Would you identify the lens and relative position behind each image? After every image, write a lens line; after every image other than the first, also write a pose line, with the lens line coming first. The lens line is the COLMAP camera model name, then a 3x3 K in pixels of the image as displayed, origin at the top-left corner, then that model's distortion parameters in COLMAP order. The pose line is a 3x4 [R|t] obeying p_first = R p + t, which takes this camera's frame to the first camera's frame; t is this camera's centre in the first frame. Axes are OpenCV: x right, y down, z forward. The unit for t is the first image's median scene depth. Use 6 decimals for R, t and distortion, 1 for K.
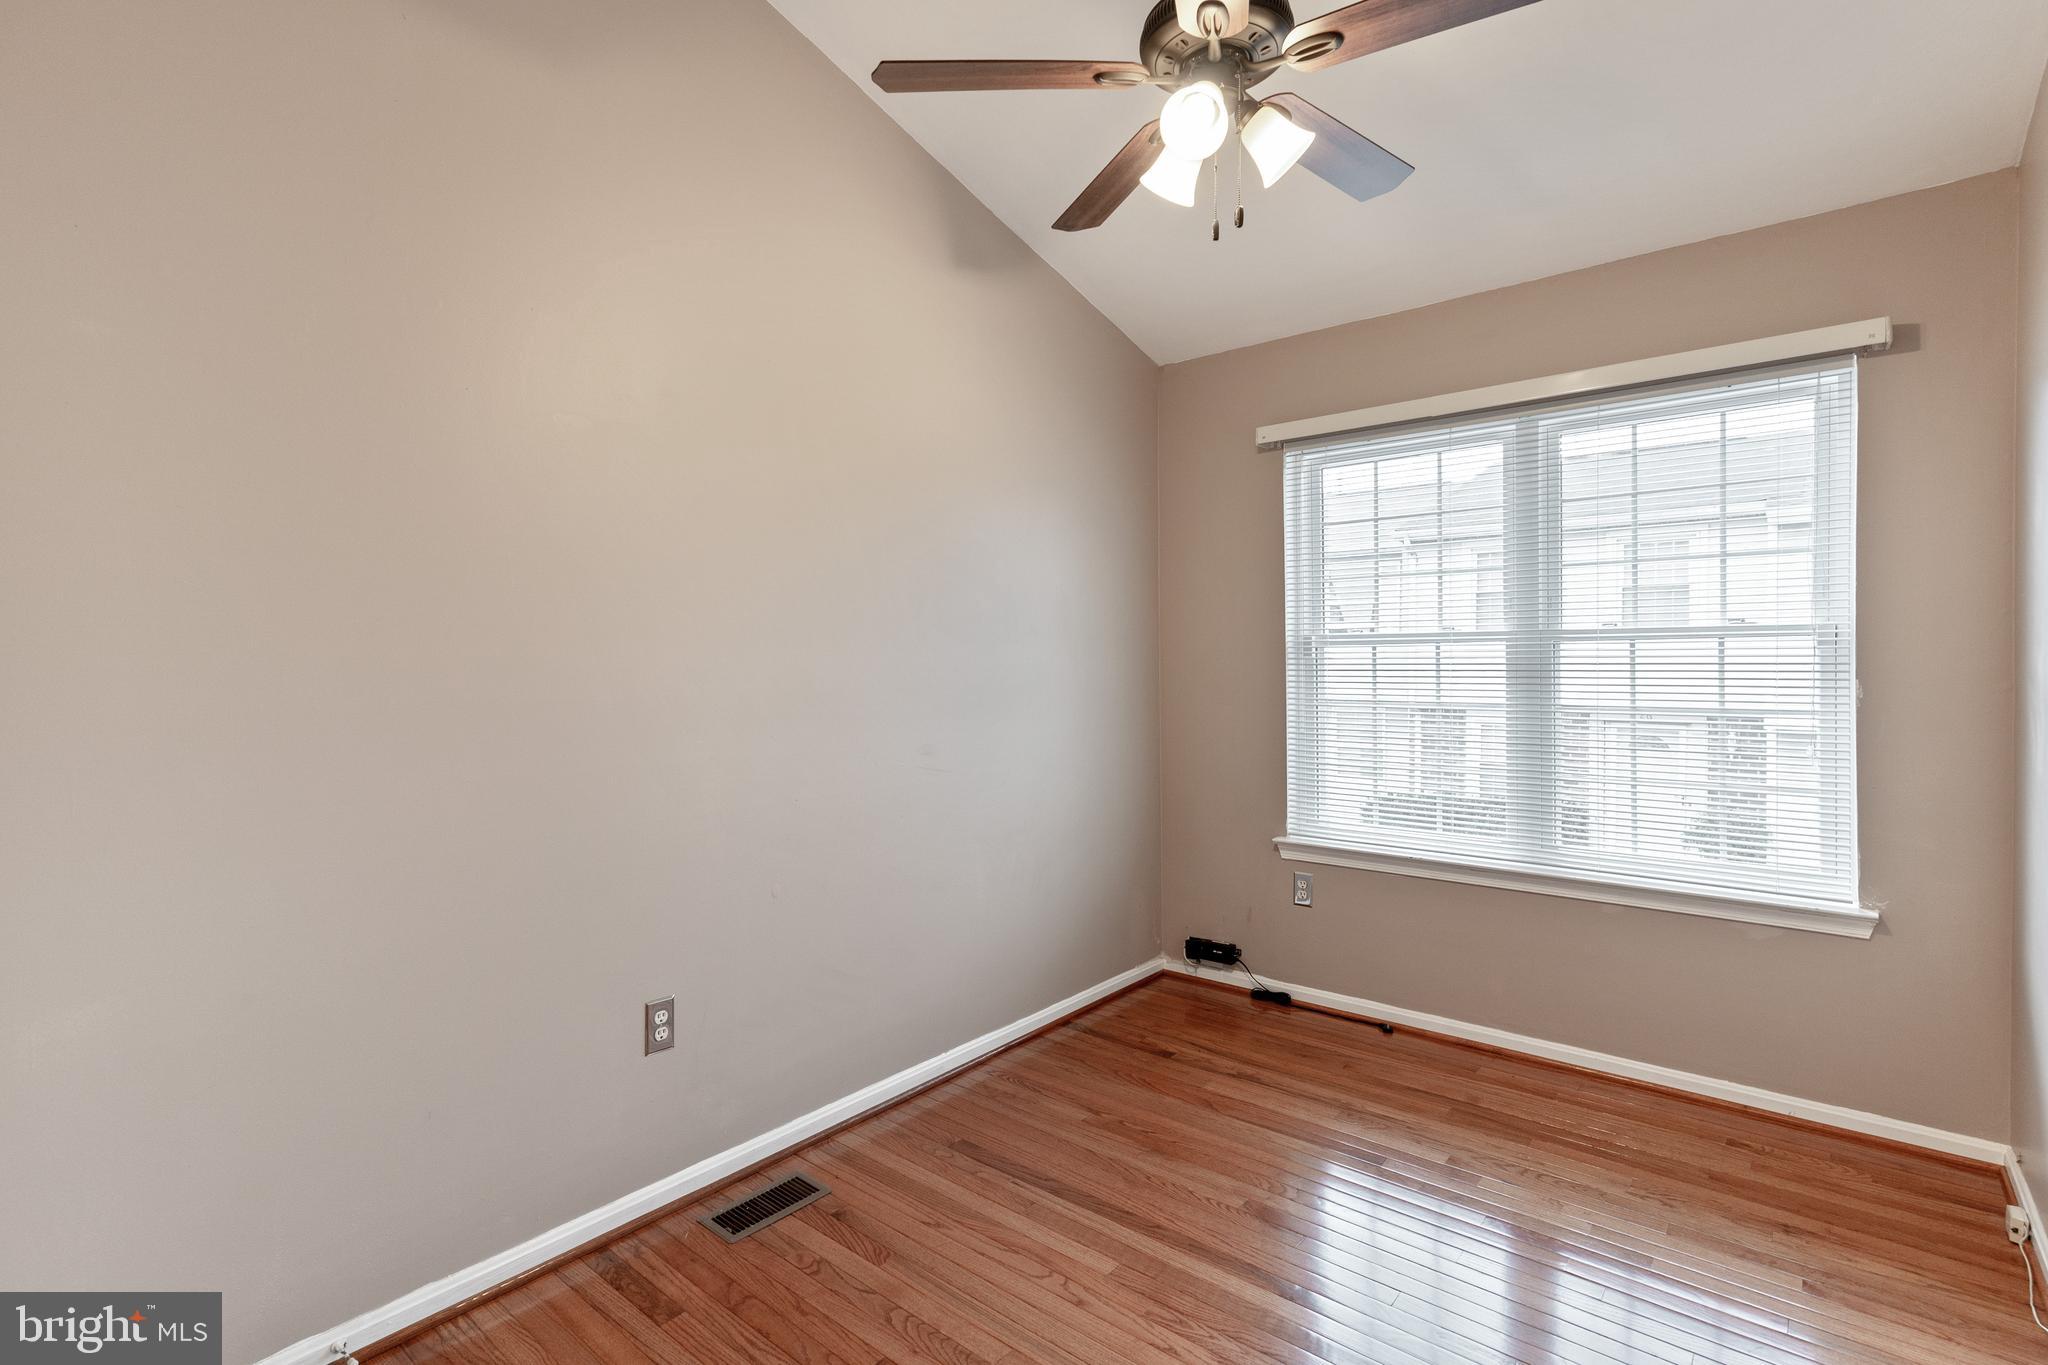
lens RADIAL K [[987.3, 0, 1034.3], [0, 987.3, 697.8], [0, 0, 1]] dist [0.005081, 0.001046]
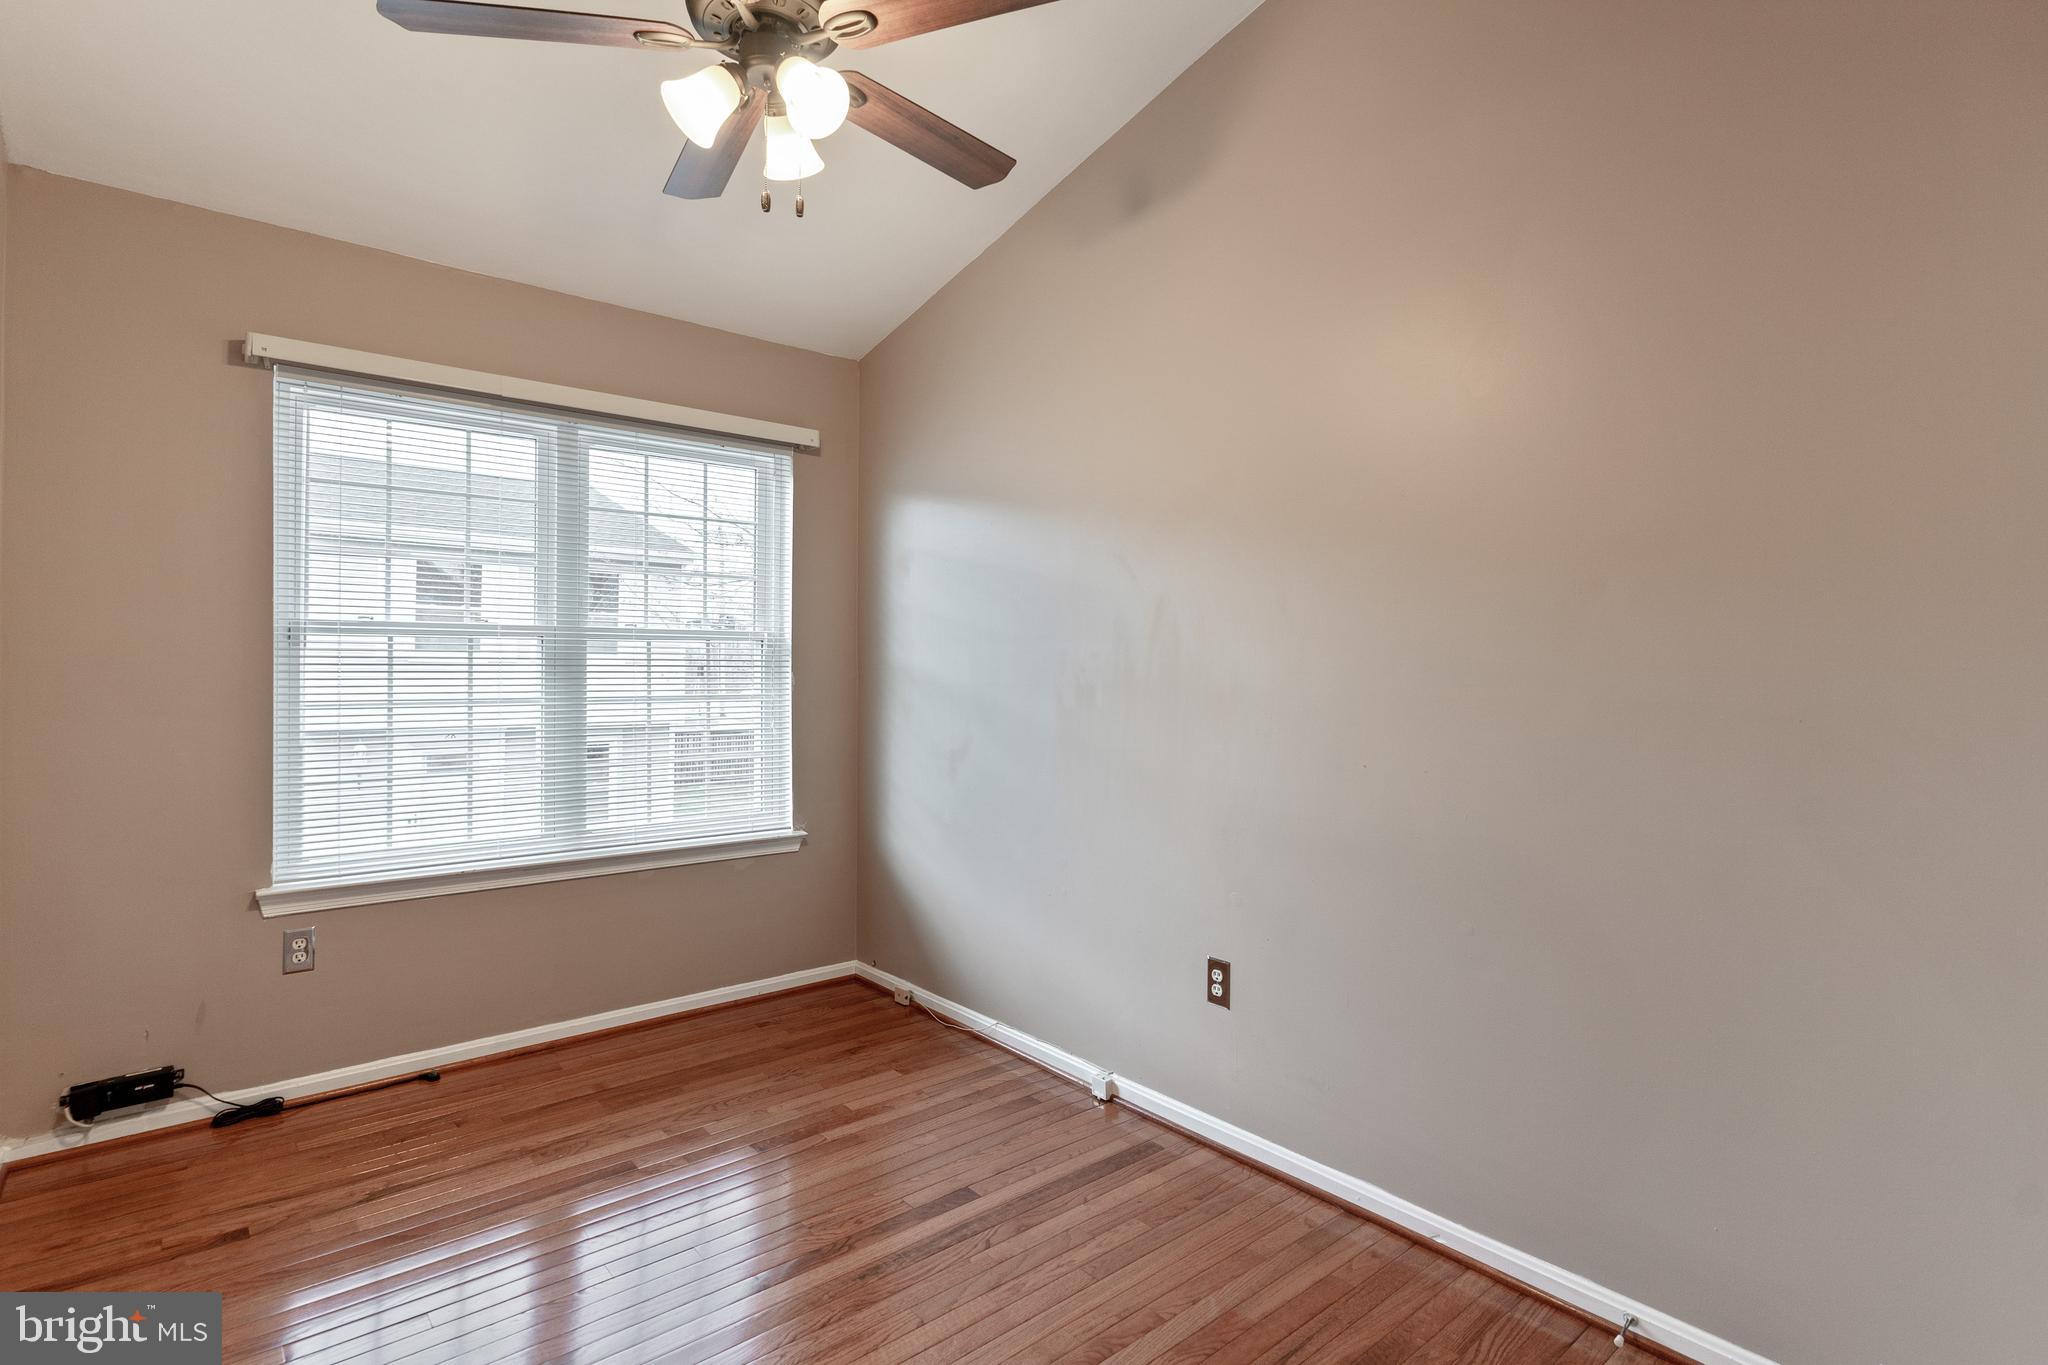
lens RADIAL K [[987.3, 0, 1031.8], [0, 987.3, 666.1], [0, 0, 1]] dist [0.005081, 0.001046]
pose [[0.167701, 0.001206, 0.985837, -0.432272], [0.023242, 0.999716, -0.005176, -0.010017], [-0.985564, 0.023781, 0.167625, 0.337741]]
